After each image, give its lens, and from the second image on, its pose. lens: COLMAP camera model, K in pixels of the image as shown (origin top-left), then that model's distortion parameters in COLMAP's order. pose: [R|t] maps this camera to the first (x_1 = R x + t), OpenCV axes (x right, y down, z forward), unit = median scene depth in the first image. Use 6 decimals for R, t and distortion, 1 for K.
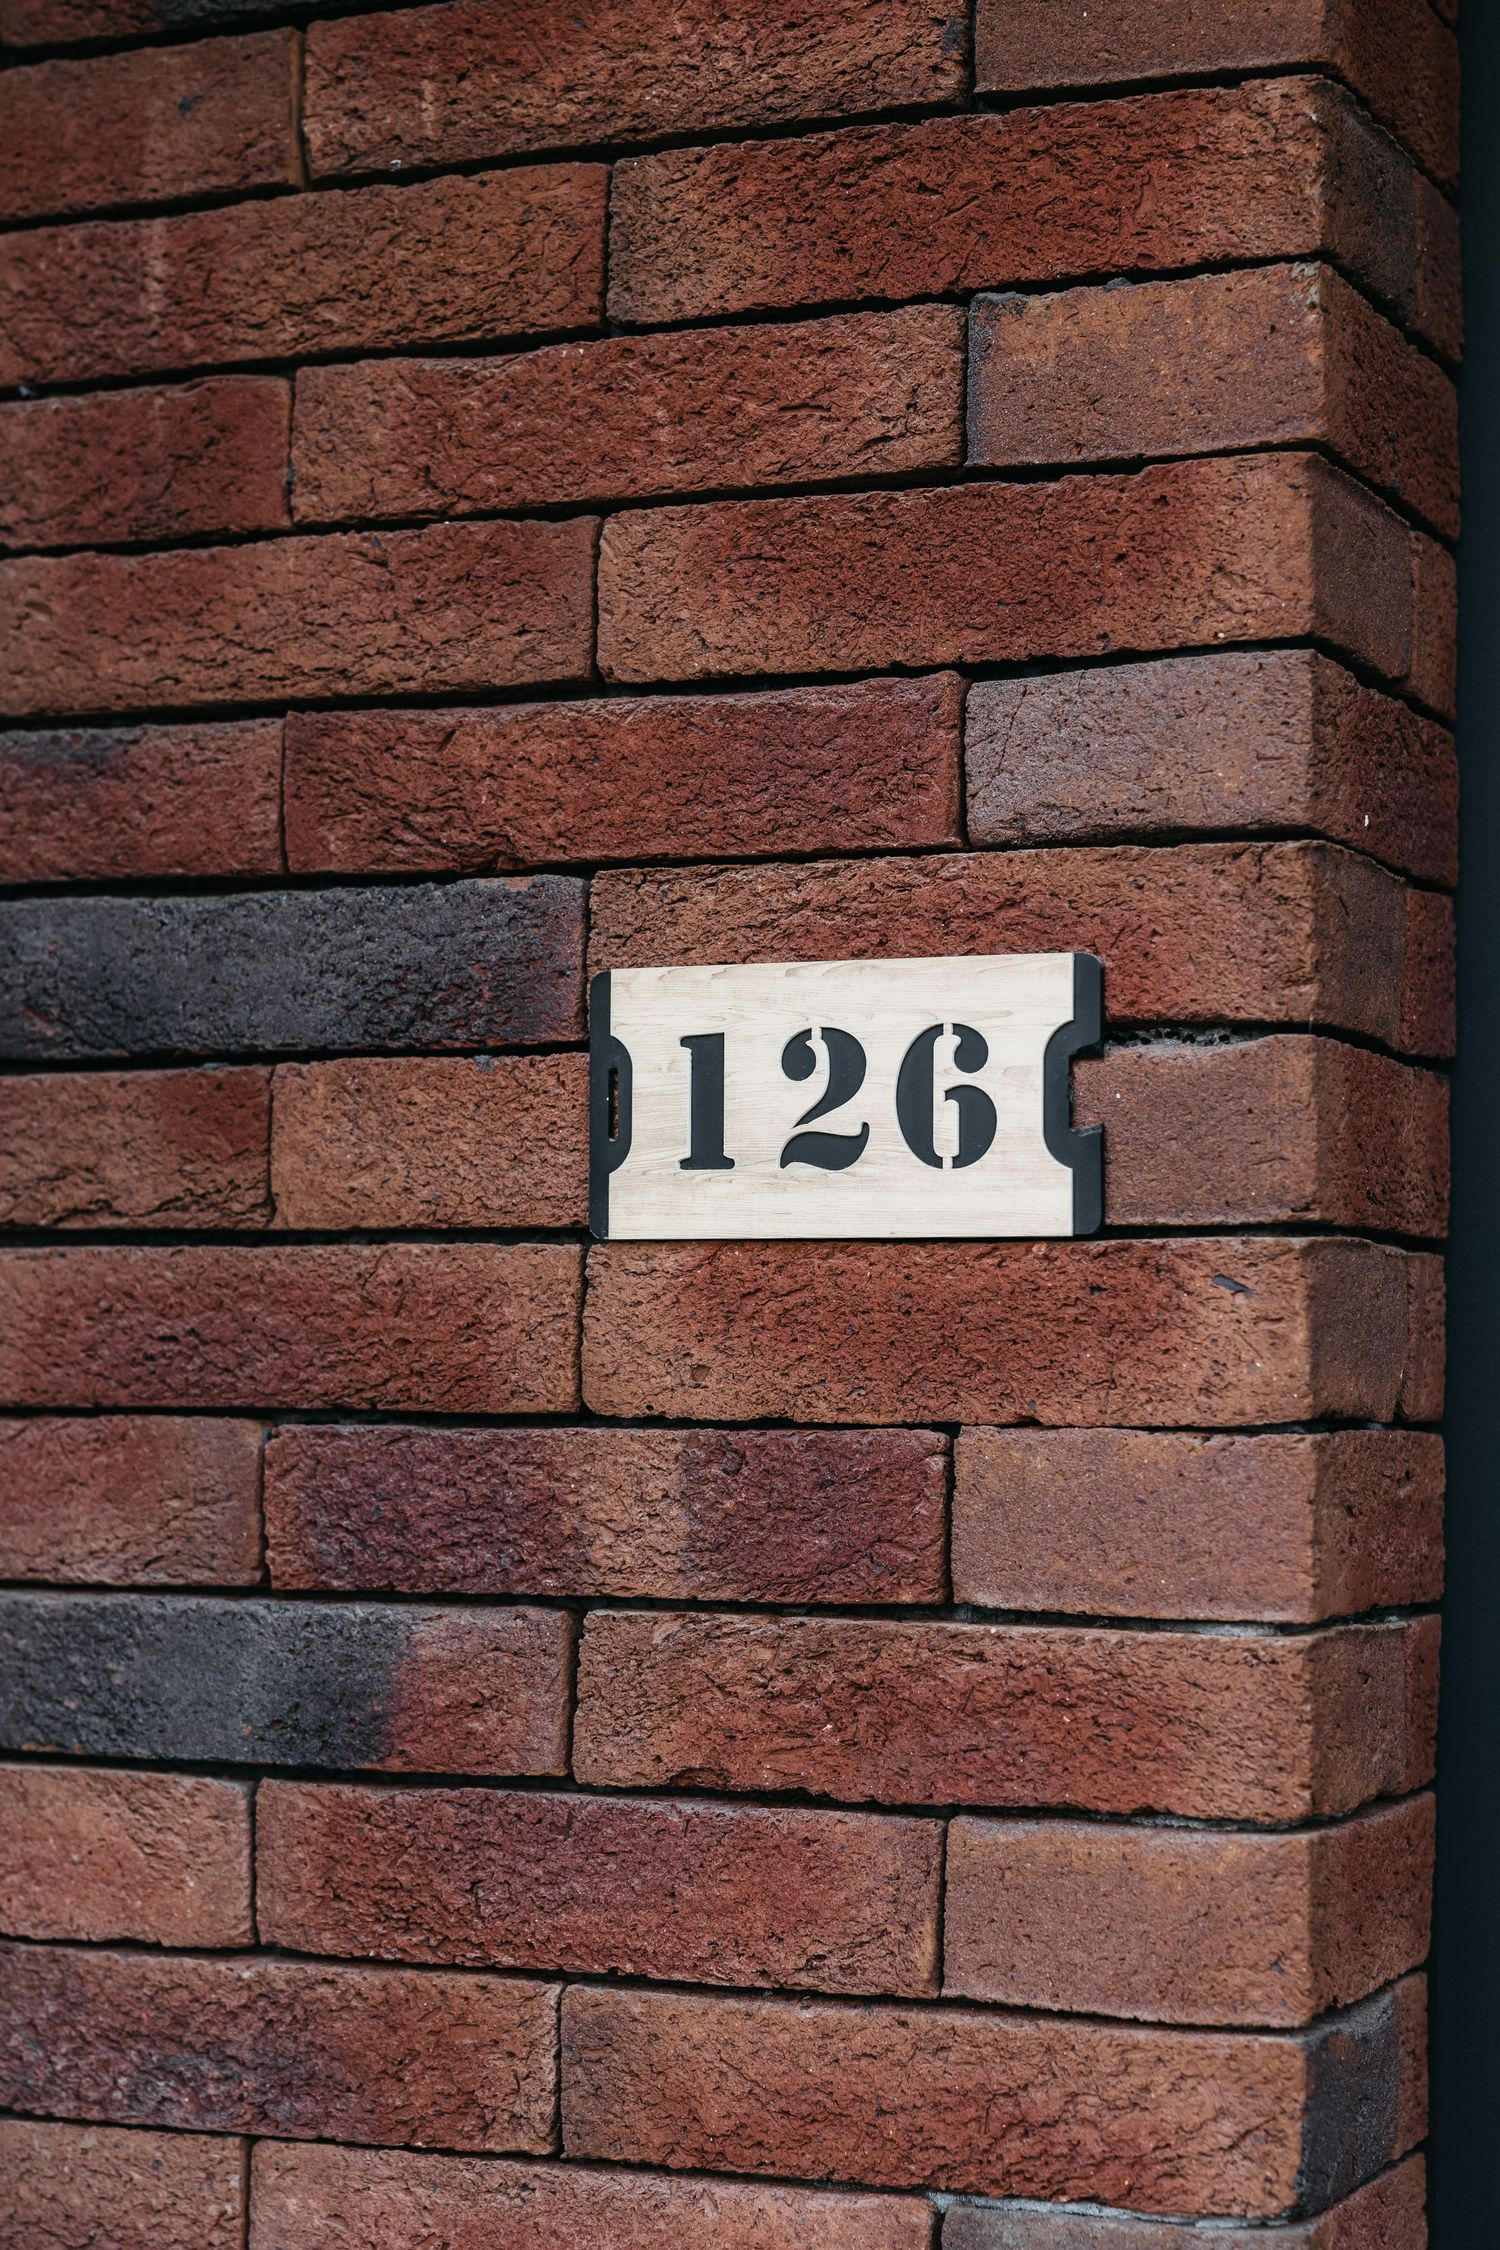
lens RADIAL K [[4357.2, 0, 699.0], [0, 4357.2, 1061.7], [0, 0, 1]] dist [0.025547, 0.000000]
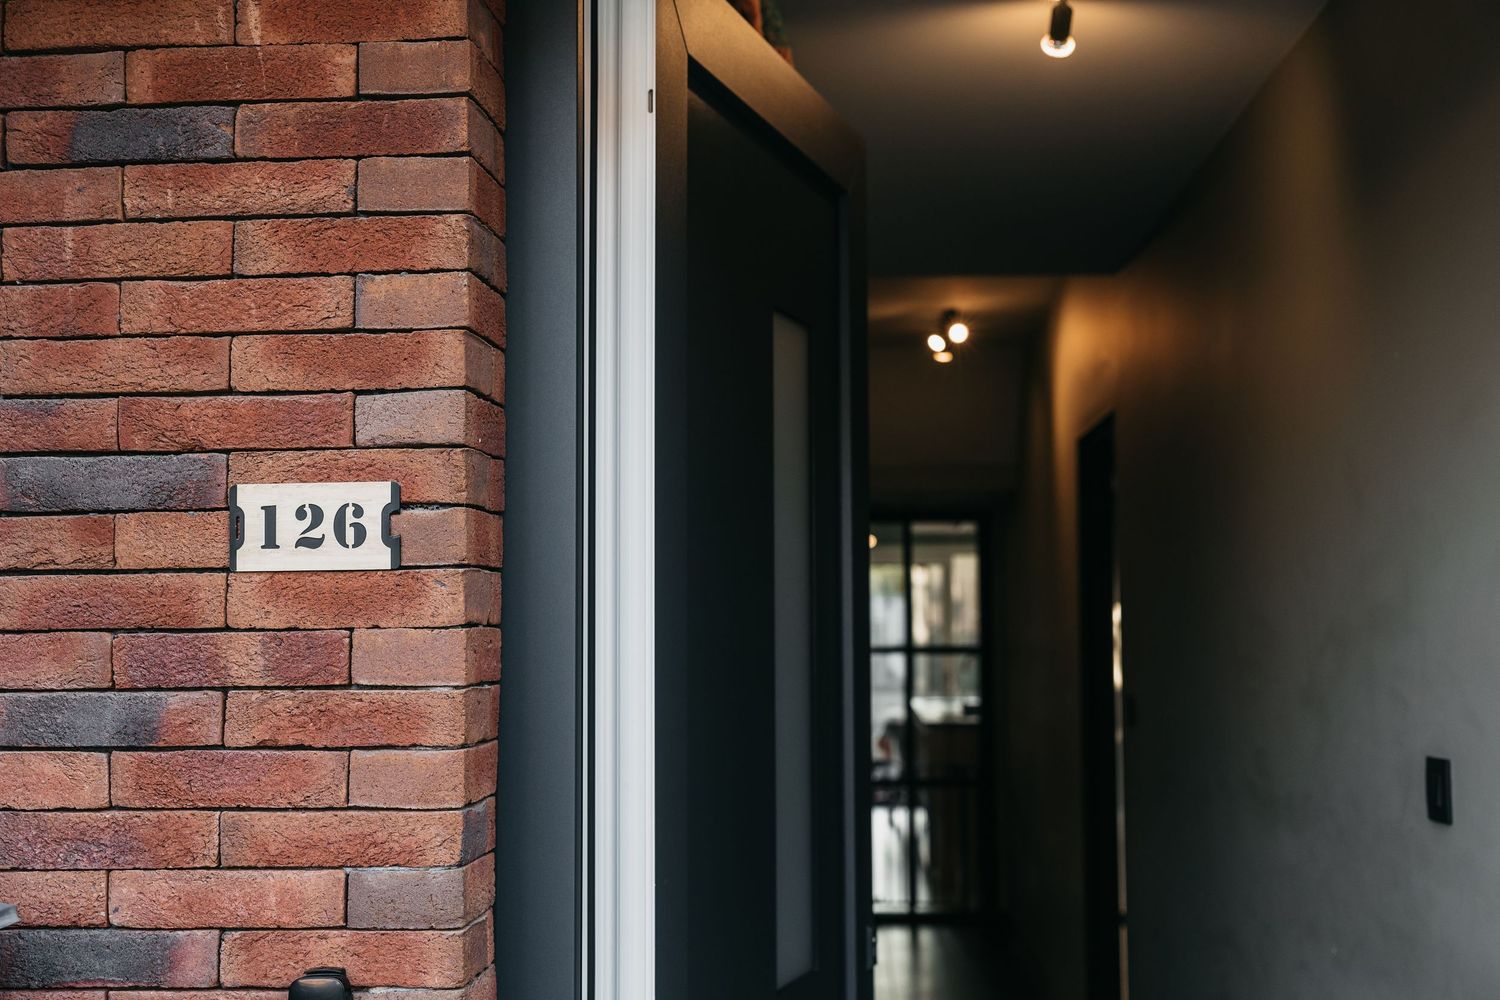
lens RADIAL K [[2028.4, 0, 750.9], [0, 2028.4, 499.6], [0, 0, 1]] dist [-0.009399, 0.000000]
pose [[0.950785, -0.001294, 0.309849, -0.120425], [-0.002714, 0.999918, 0.012504, -0.029656], [-0.309840, -0.012729, 0.950704, -0.489330]]
